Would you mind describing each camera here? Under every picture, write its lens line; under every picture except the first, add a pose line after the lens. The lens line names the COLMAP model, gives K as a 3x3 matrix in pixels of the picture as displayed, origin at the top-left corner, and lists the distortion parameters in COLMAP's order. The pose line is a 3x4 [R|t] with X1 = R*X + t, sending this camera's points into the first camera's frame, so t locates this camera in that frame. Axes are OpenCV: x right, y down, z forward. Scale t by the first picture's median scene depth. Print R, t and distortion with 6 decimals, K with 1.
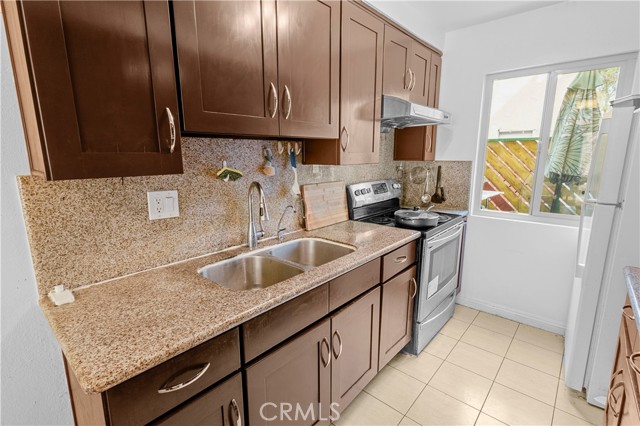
lens RADIAL K [[305.9, 0, 320.1], [0, 305.9, 209.3], [0, 0, 1]] dist [0.004780, 0.000405]
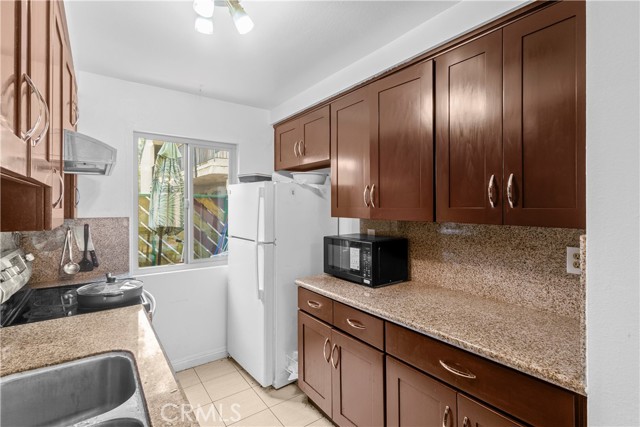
lens RADIAL K [[305.9, 0, 320.1], [0, 305.9, 209.8], [0, 0, 1]] dist [0.004780, 0.000405]
pose [[0.222756, -0.003527, 0.974868, -0.260566], [0.174646, 0.983960, -0.036347, -0.044692], [-0.959103, 0.178354, 0.219799, 0.240377]]
